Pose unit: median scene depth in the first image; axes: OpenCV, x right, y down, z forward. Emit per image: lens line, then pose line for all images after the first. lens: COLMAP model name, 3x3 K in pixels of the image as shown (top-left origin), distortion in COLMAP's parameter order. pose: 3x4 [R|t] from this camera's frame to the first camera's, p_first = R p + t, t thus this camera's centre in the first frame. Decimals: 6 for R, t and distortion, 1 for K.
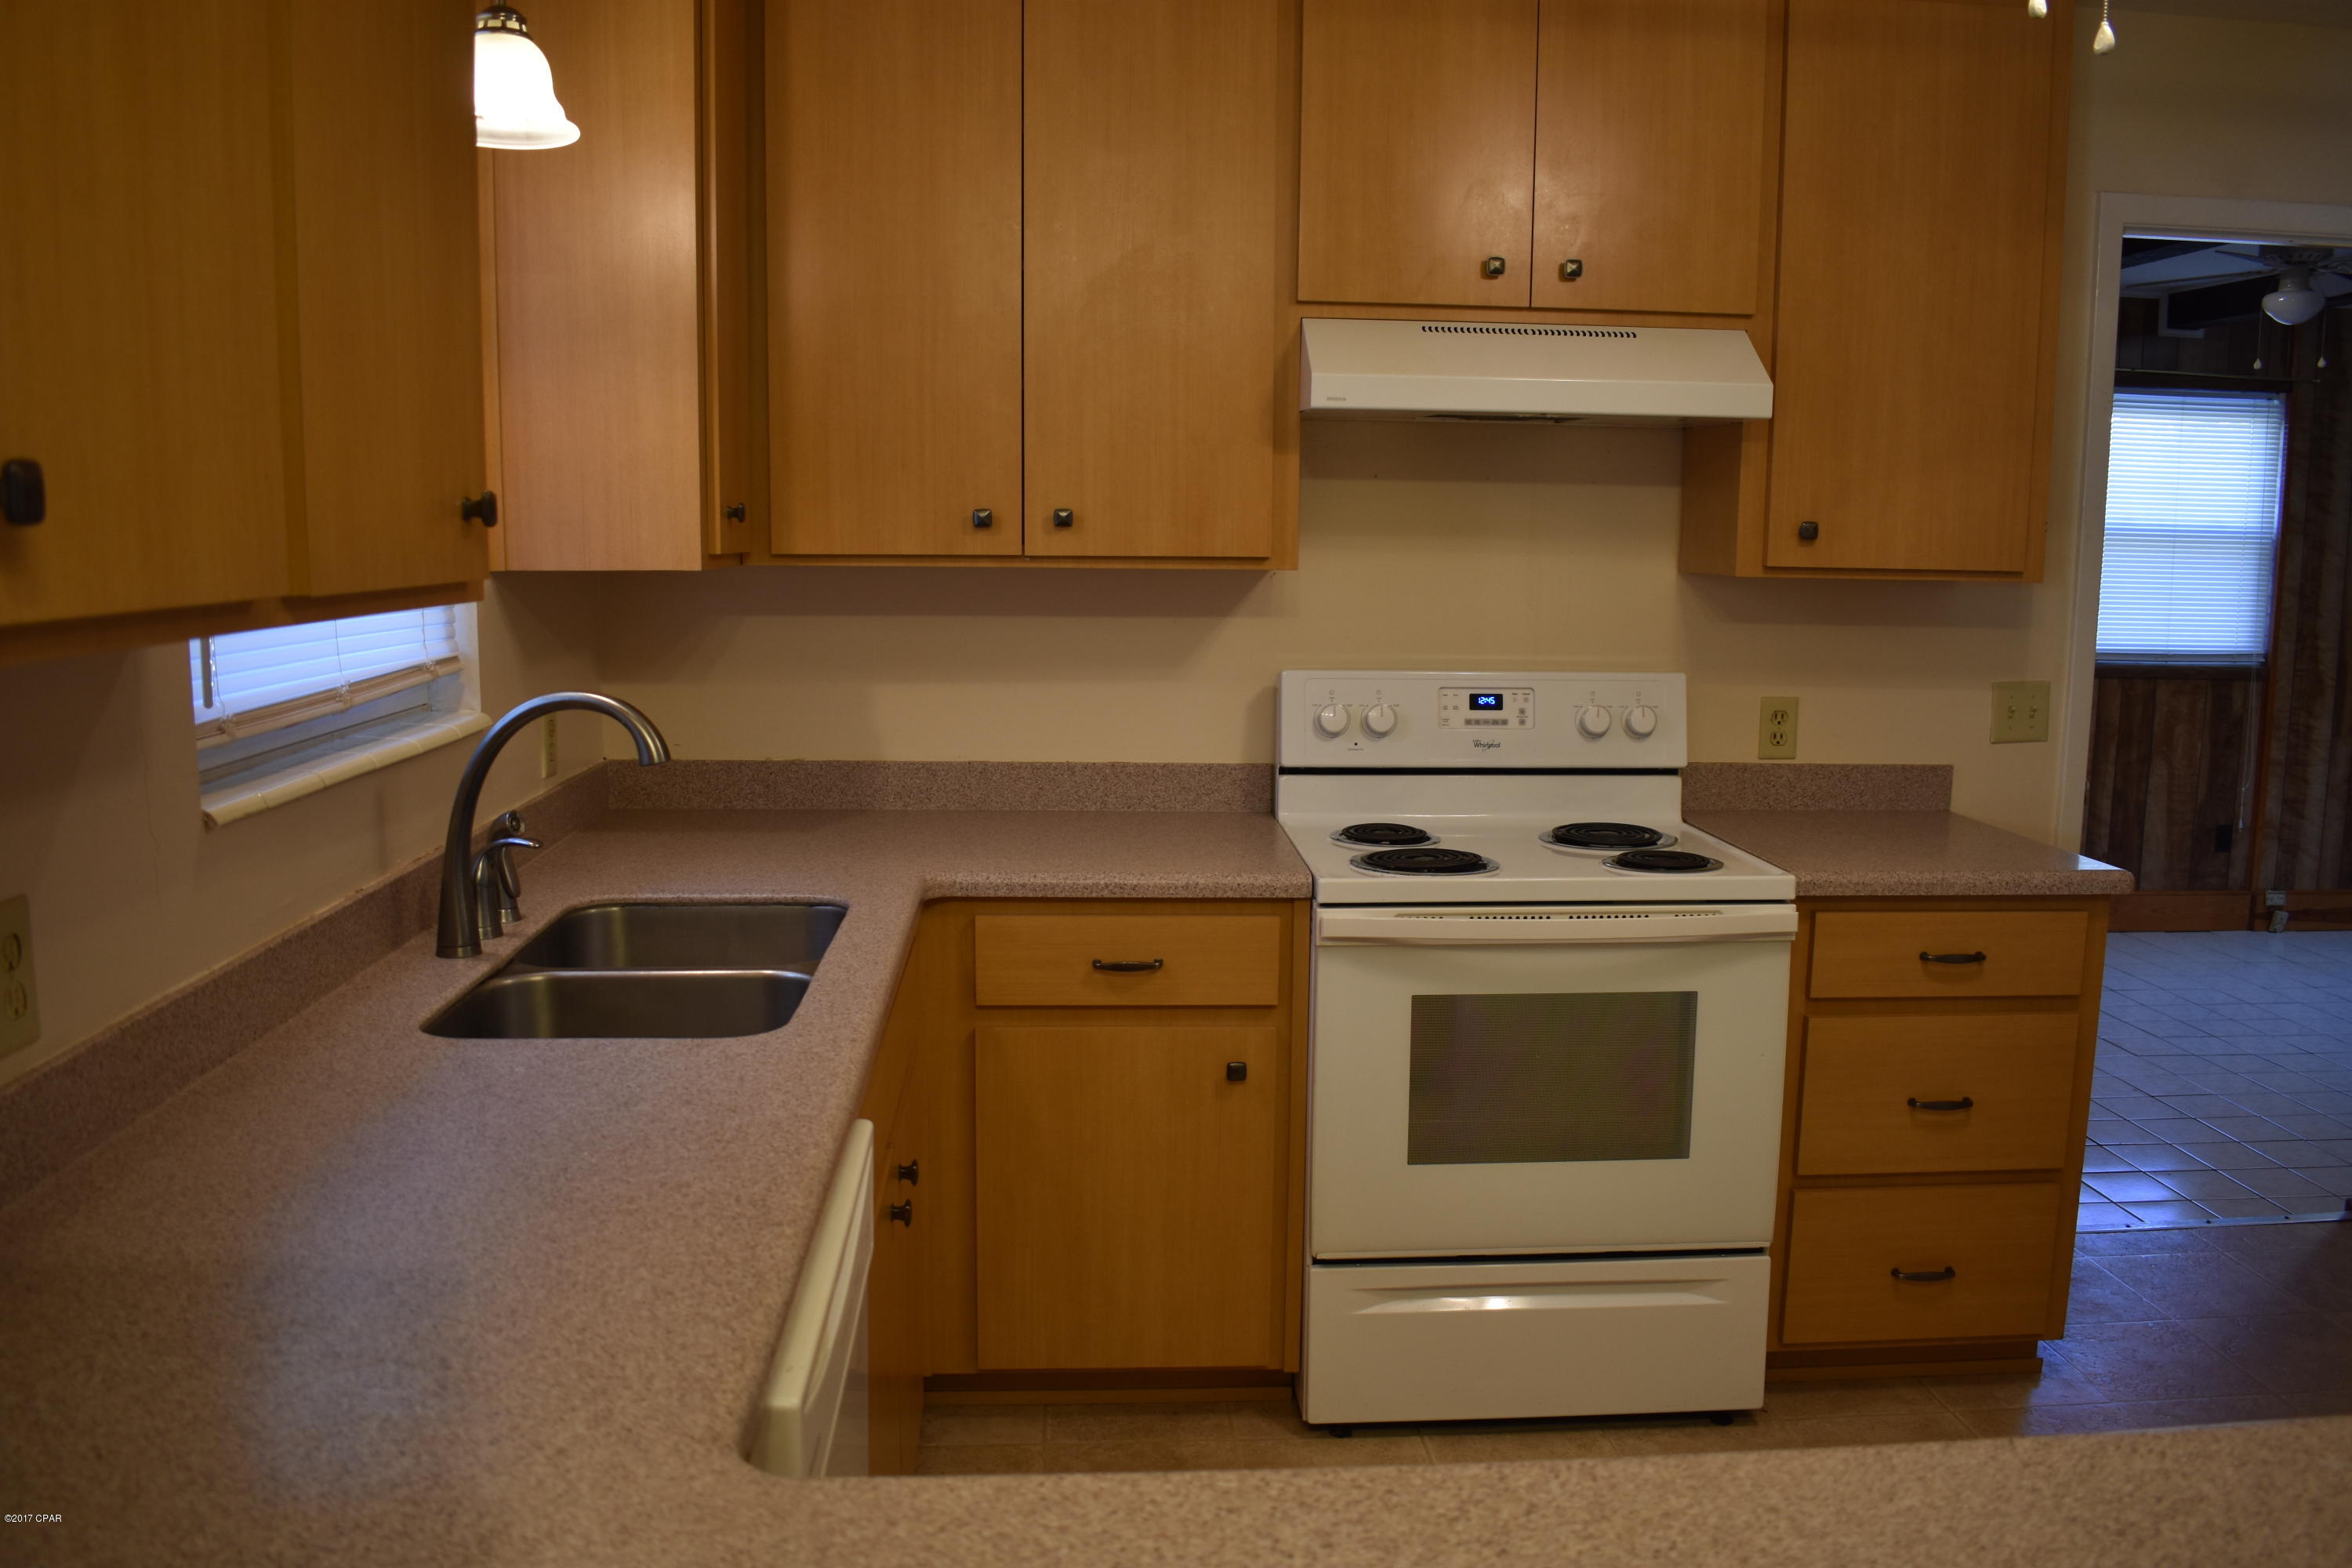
lens RADIAL K [[1802.5, 0, 1176.0], [0, 1802.5, 784.0], [0, 0, 1]] dist [-0.090343, 0.000612]
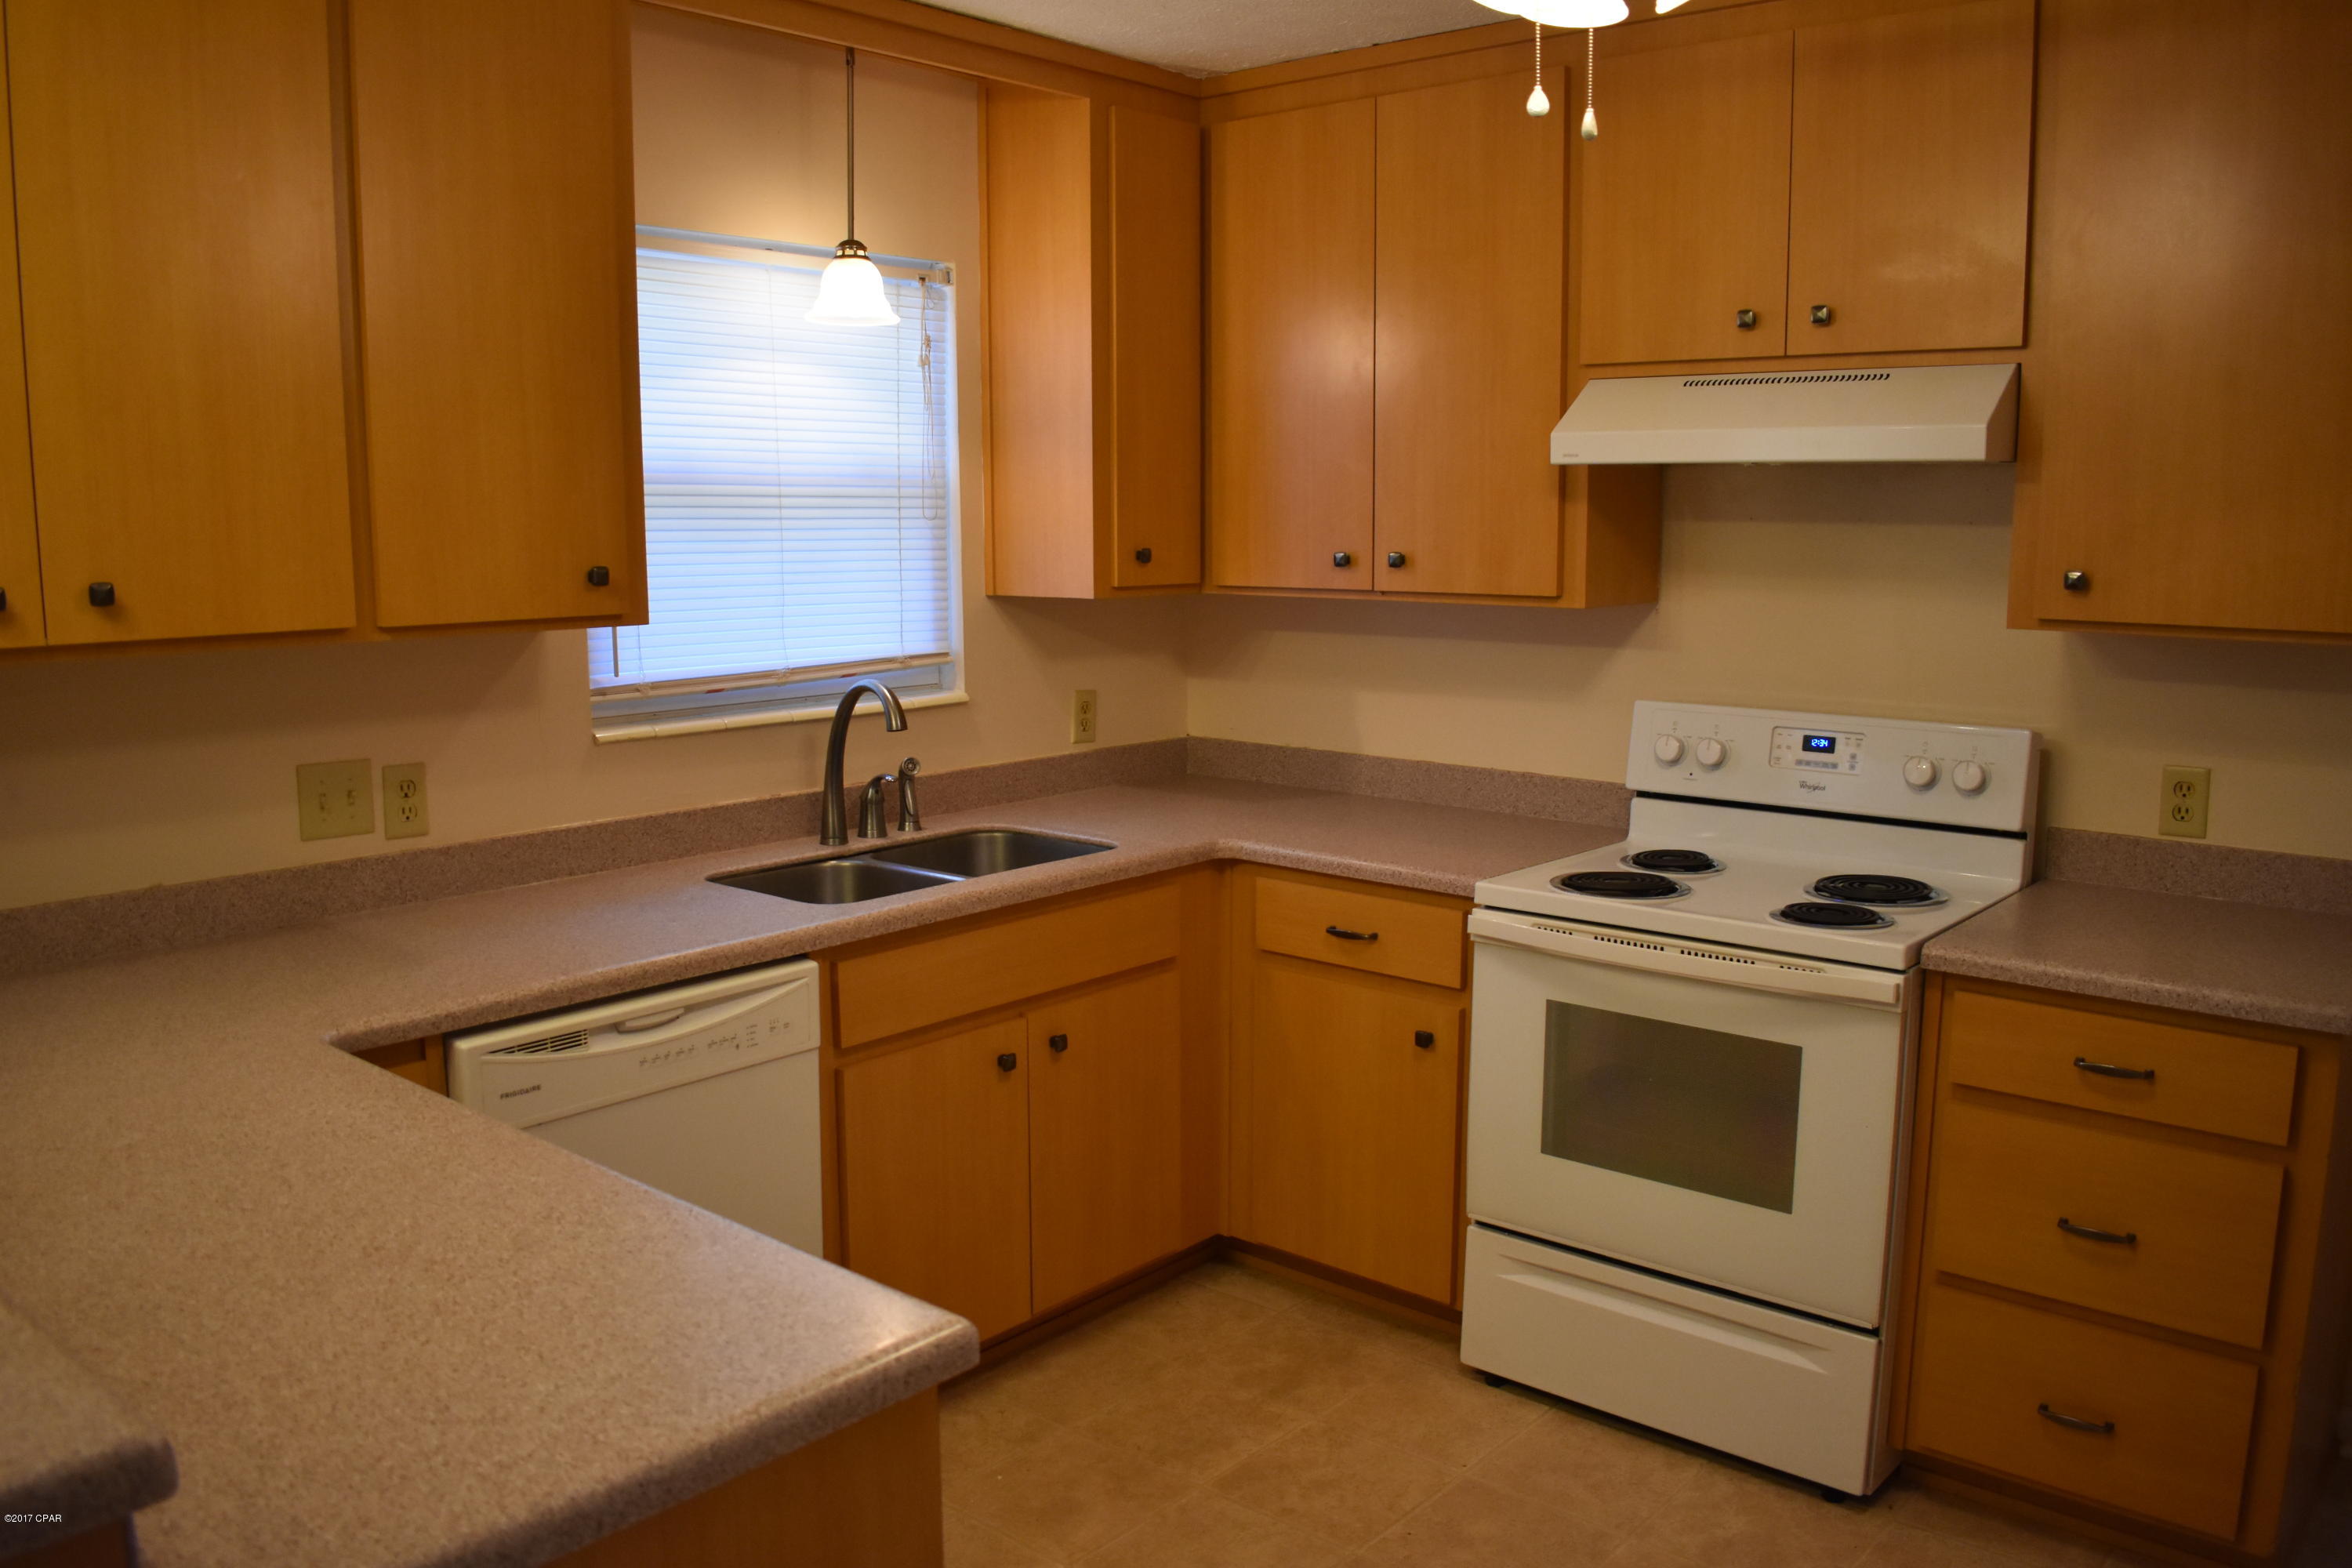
lens RADIAL K [[1836.8, 0, 1186.3], [0, 1836.8, 788.4], [0, 0, 1]] dist [-0.095718, 0.017168]
pose [[0.716523, 0.094629, -0.691115, 0.700439], [-0.088945, 0.995063, 0.044031, -0.038801], [0.691870, 0.029922, 0.721402, 0.033896]]
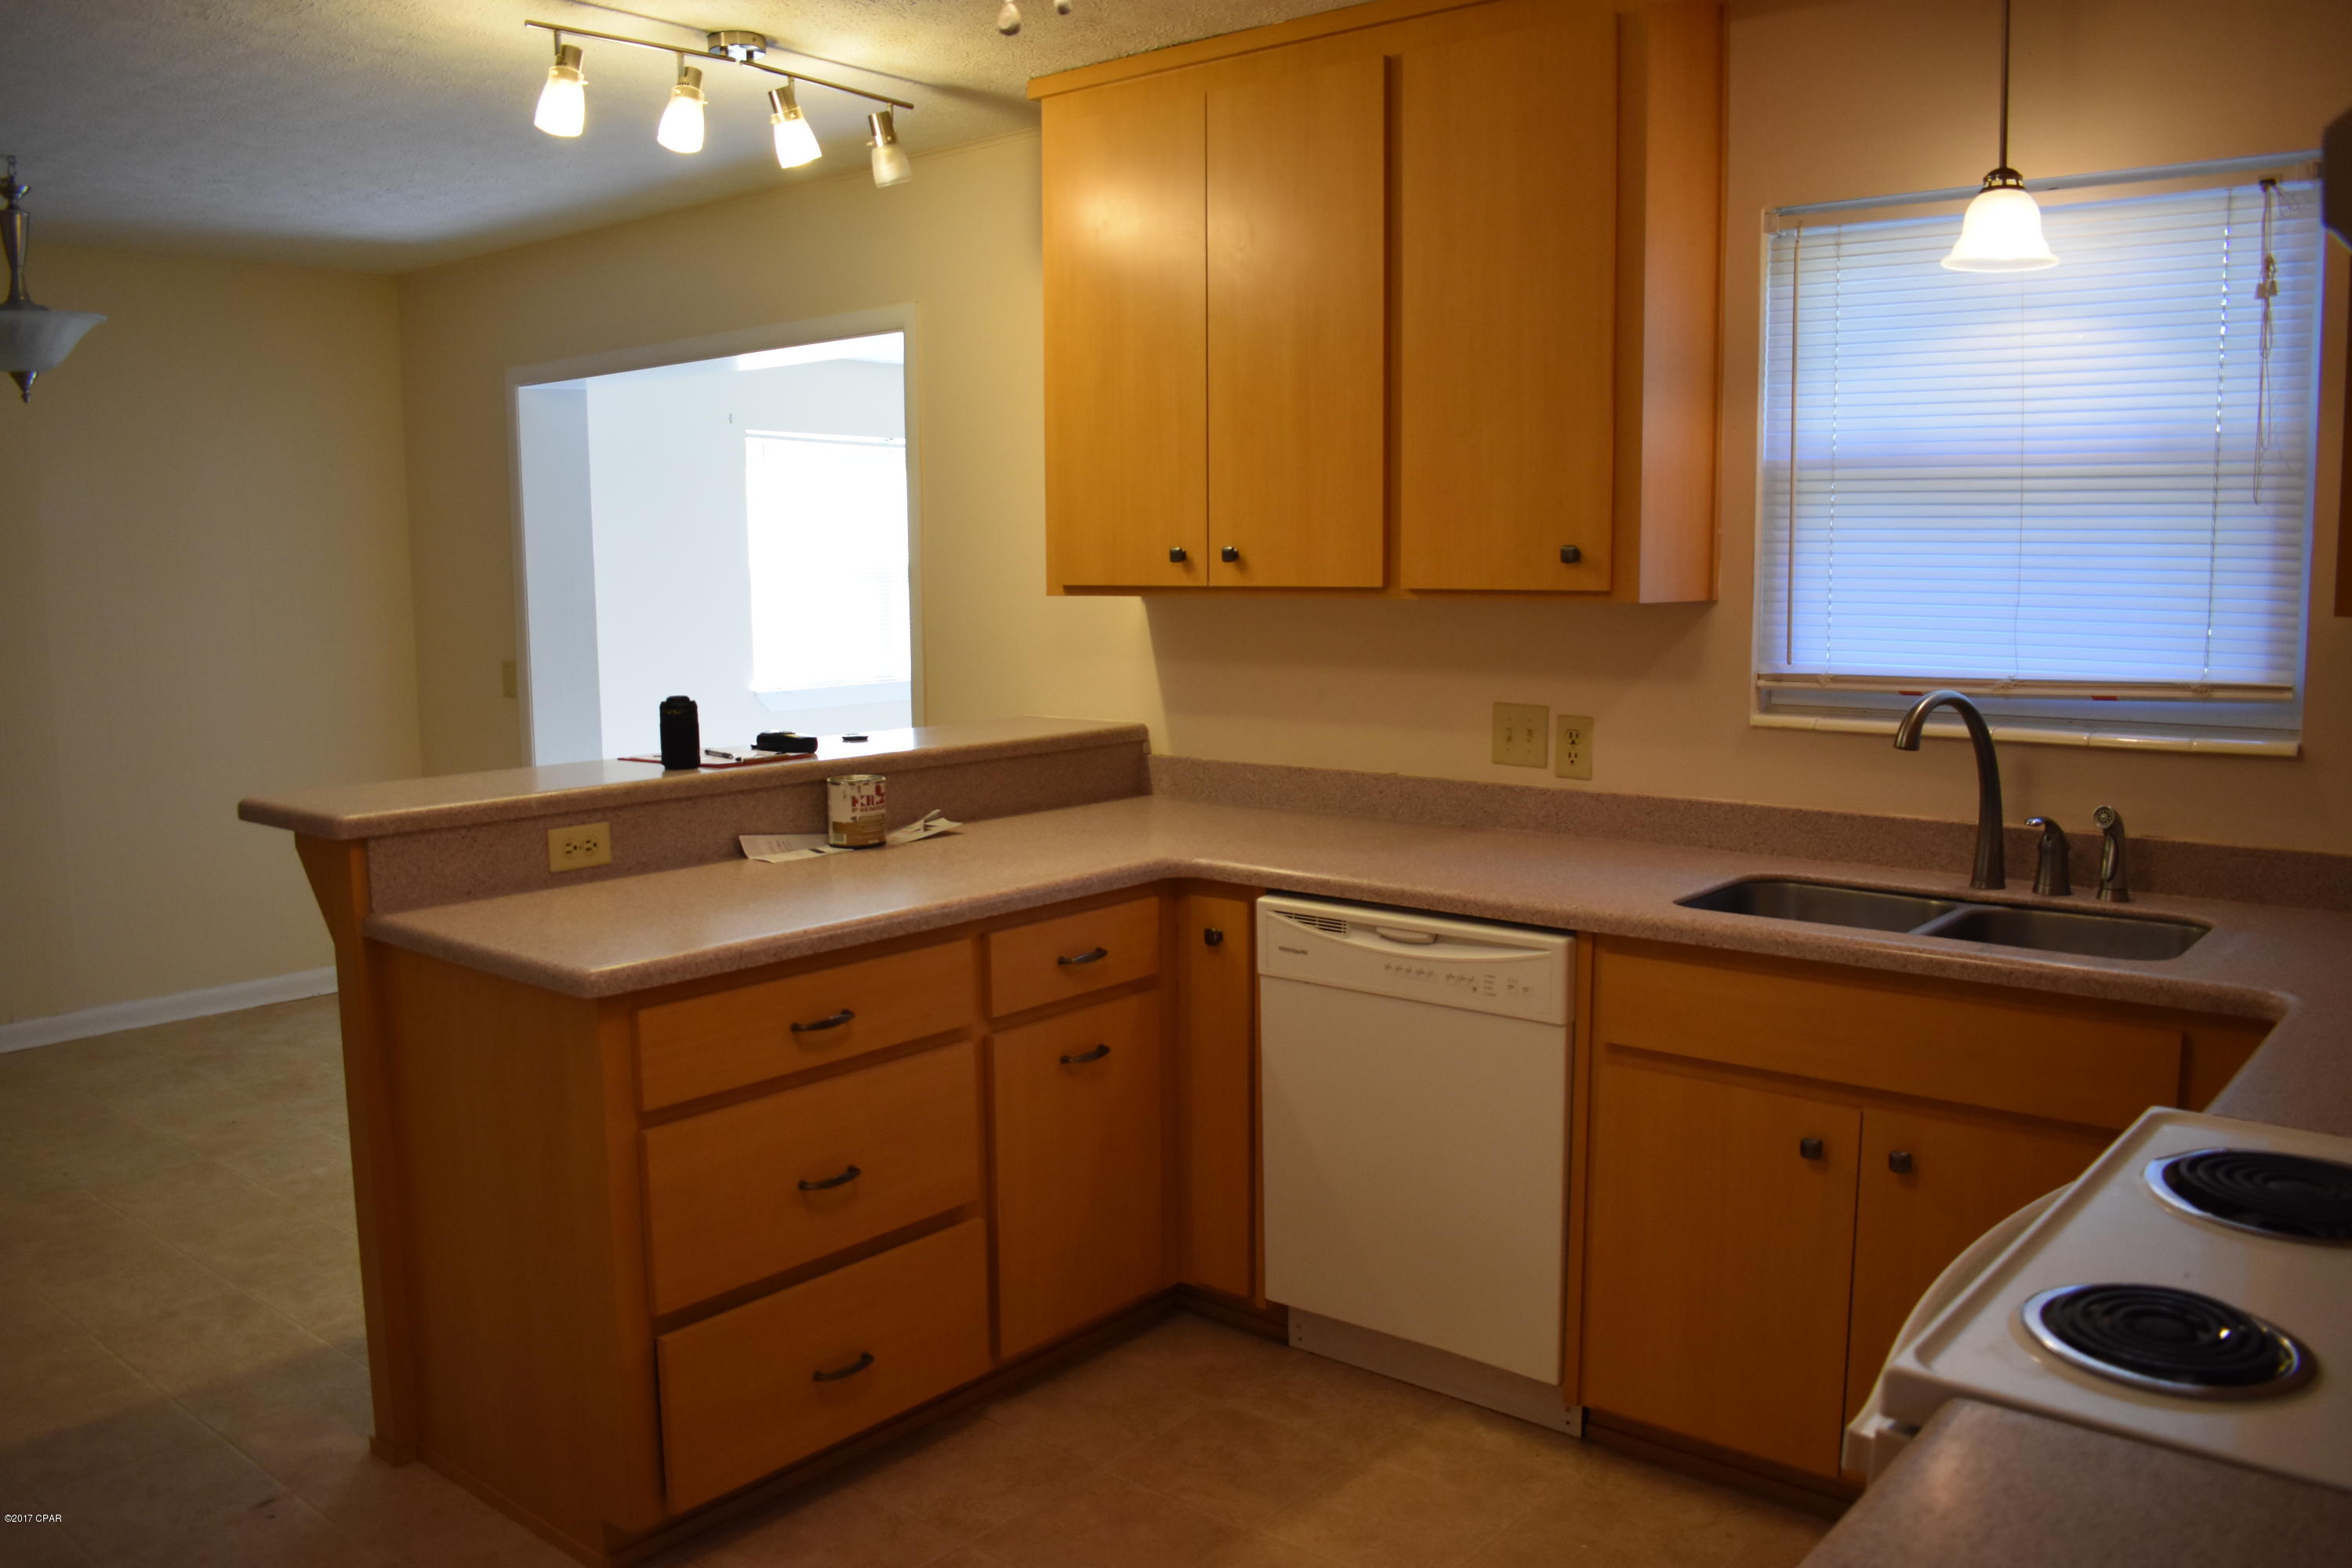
lens RADIAL K [[1836.8, 0, 1186.3], [0, 1836.8, 788.4], [0, 0, 1]] dist [-0.095718, 0.017168]
pose [[-0.688657, 0.085203, -0.720064, 0.728385], [-0.100295, 0.972333, 0.210974, -0.150127], [0.718118, 0.217508, -0.661058, 1.083508]]
